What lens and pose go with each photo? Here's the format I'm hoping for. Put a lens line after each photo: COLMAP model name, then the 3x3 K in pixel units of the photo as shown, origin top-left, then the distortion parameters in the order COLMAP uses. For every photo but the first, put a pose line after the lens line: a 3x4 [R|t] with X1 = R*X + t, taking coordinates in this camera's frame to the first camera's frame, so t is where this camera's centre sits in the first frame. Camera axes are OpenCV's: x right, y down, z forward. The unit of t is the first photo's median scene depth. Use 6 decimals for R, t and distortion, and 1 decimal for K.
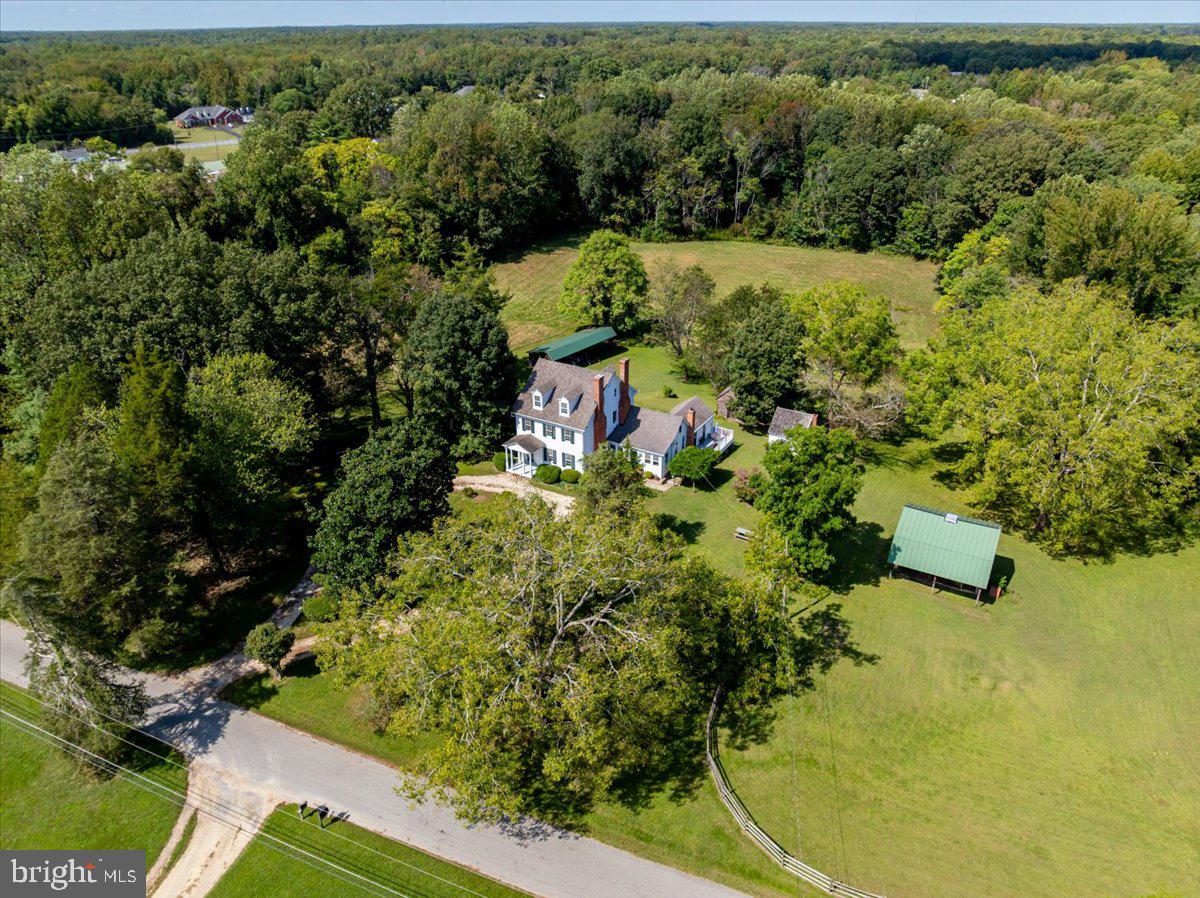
lens RADIAL K [[843.8, 0, 600.0], [0, 843.8, 449.0], [0, 0, 1]] dist [-0.037136, 0.002422]
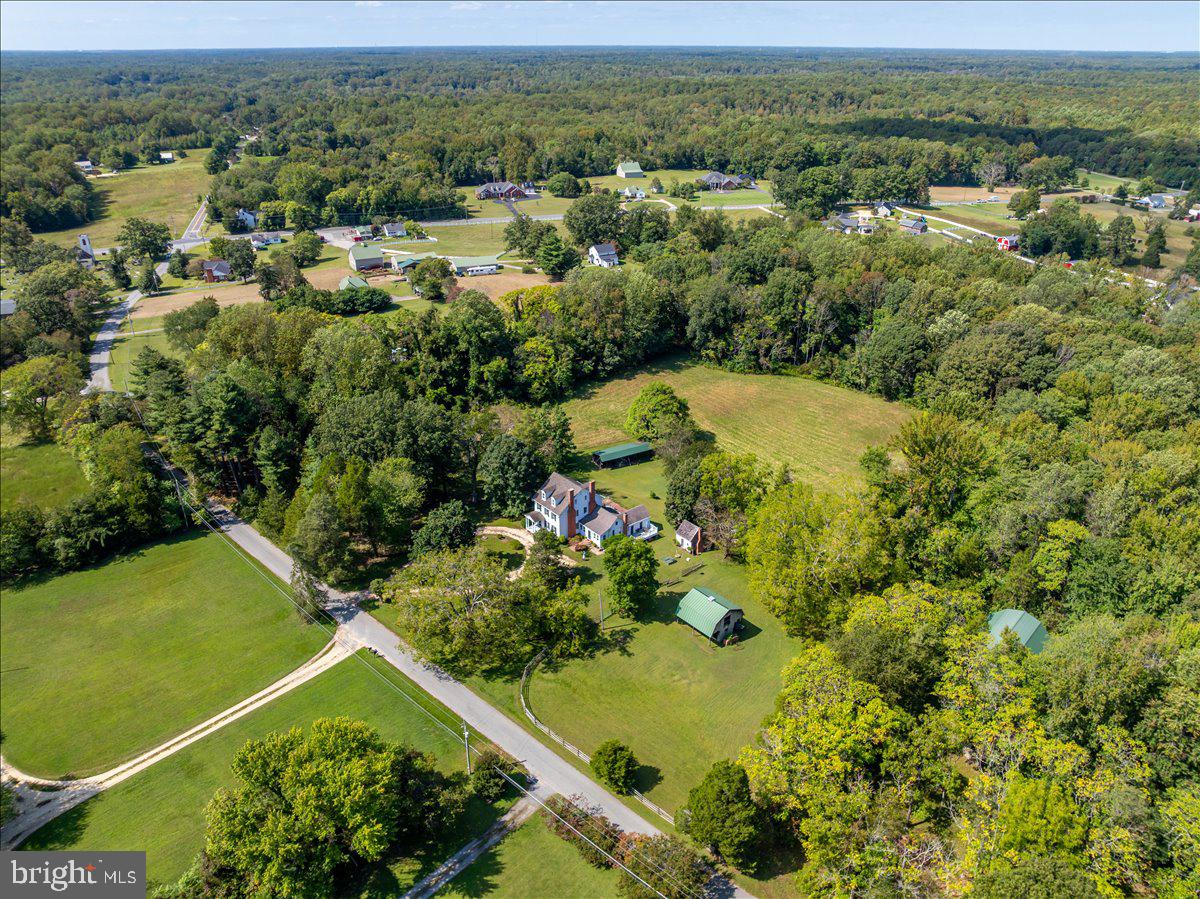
lens RADIAL K [[843.8, 0, 600.0], [0, 843.8, 449.5], [0, 0, 1]] dist [-0.037136, 0.002422]
pose [[0.939596, 0.156106, -0.304616, 0.401744], [-0.162001, 0.986772, 0.005991, -0.126526], [0.301522, 0.043719, 0.952456, -0.517675]]
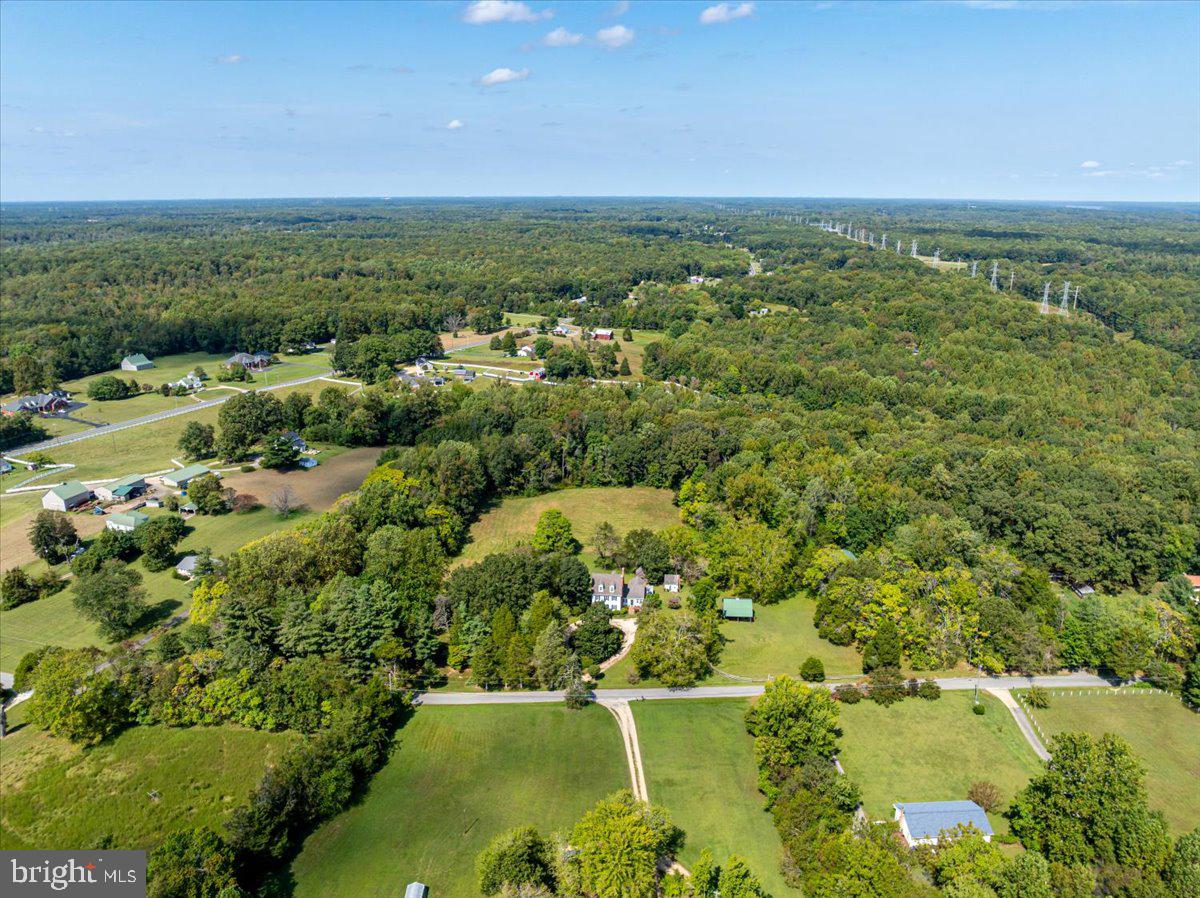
lens RADIAL K [[843.8, 0, 600.0], [0, 843.8, 449.0], [0, 0, 1]] dist [-0.037136, 0.002422]
pose [[0.897632, -0.121965, 0.423534, -0.803499], [0.195553, 0.971396, -0.134720, -0.086402], [-0.394988, 0.203752, 0.895807, -1.079238]]
